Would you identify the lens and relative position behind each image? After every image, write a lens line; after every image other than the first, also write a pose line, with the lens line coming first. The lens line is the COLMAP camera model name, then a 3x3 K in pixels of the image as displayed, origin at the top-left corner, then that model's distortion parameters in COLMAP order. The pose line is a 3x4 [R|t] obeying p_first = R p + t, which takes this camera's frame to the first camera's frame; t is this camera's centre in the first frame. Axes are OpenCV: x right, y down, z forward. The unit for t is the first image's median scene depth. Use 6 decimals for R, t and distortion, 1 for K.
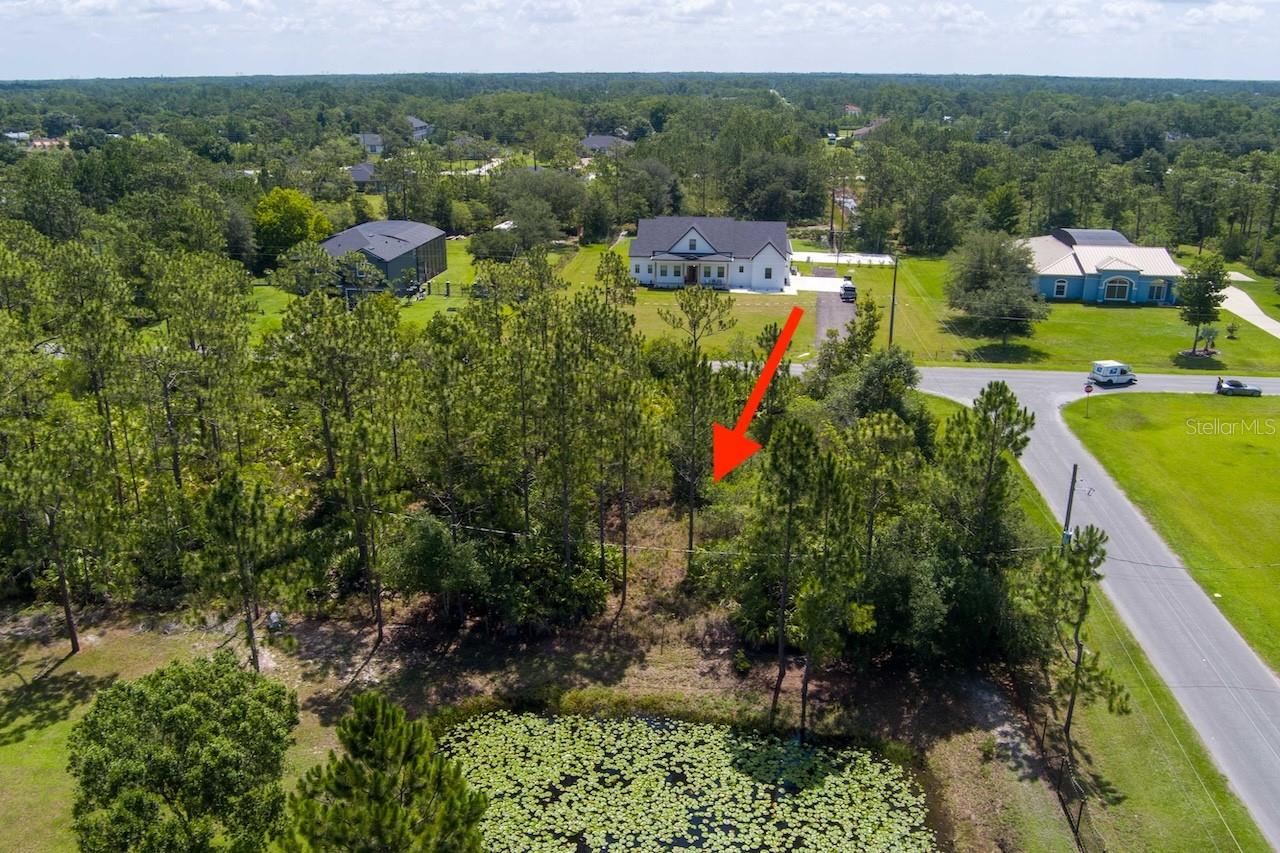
lens RADIAL K [[1064.4, 0, 647.0], [0, 1064.4, 407.1], [0, 0, 1]] dist [-0.062142, 0.004672]
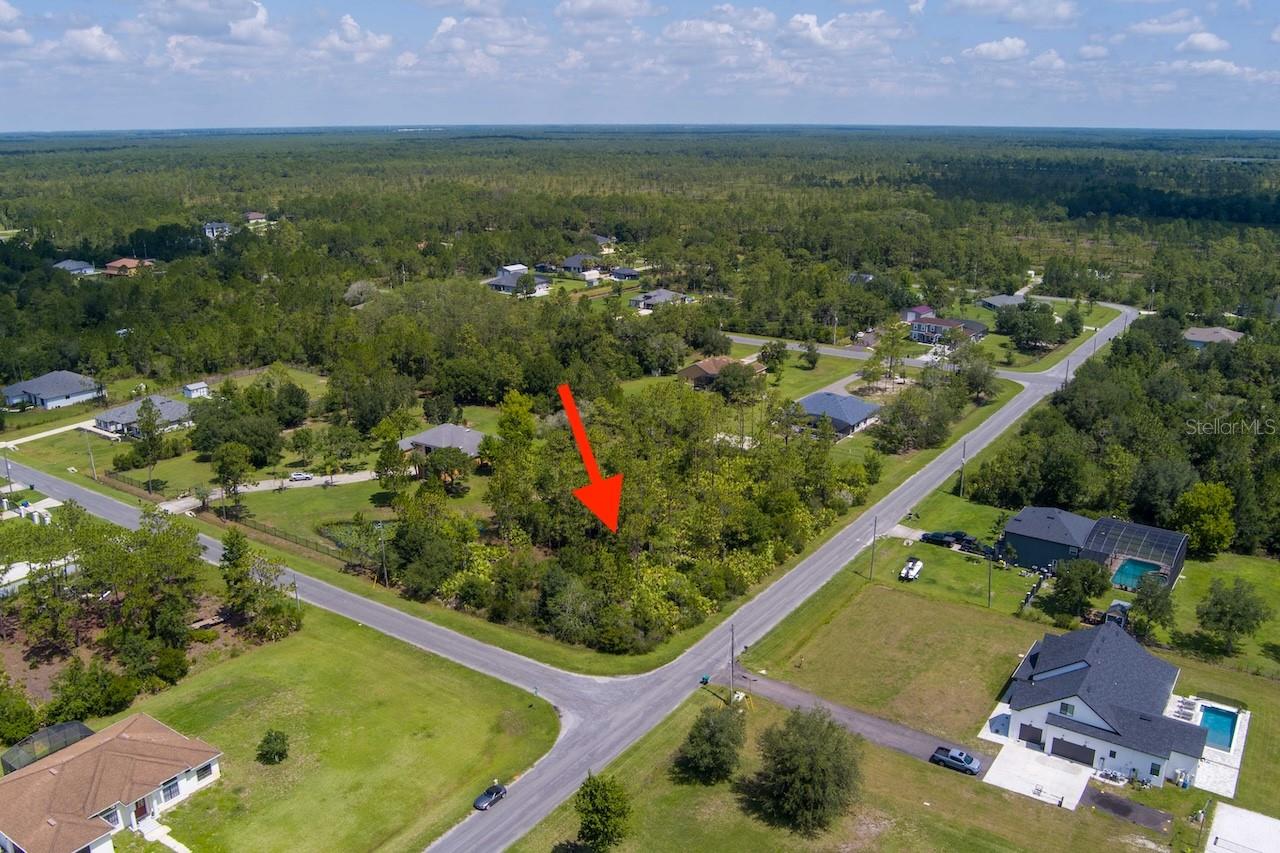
lens RADIAL K [[1033.6, 0, 638.8], [0, 1033.6, 425.2], [0, 0, 1]] dist [-0.071677, 0.019289]
pose [[-0.487414, 0.248017, -0.837207, 2.336824], [-0.264410, 0.871872, 0.412222, -1.532919], [0.832175, 0.422288, -0.359384, 2.426655]]
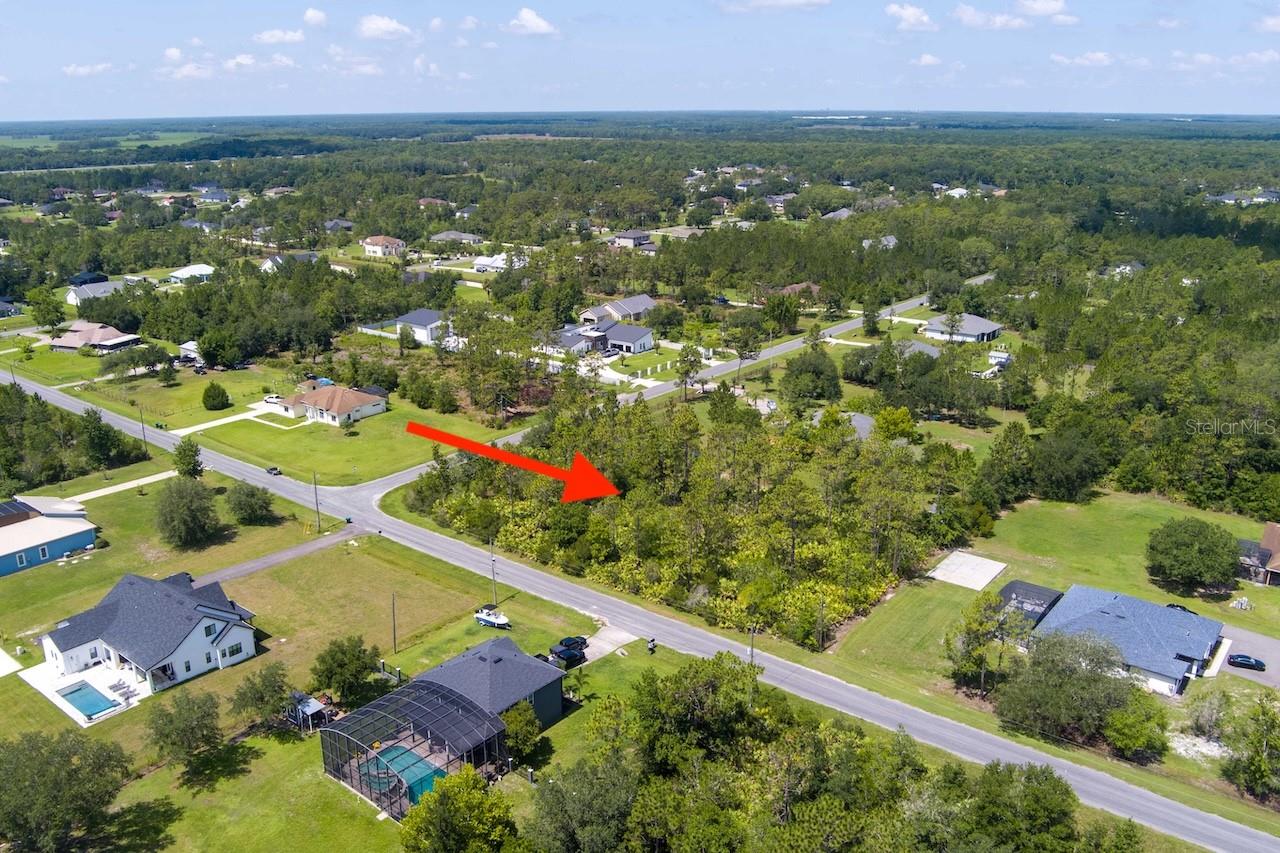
lens RADIAL K [[1033.6, 0, 638.8], [0, 1033.6, 425.2], [0, 0, 1]] dist [-0.071677, 0.019289]
pose [[-0.837852, -0.159021, 0.522222, -1.996283], [0.169322, 0.833747, 0.525543, -1.890492], [-0.518974, 0.528751, -0.671631, 3.499313]]
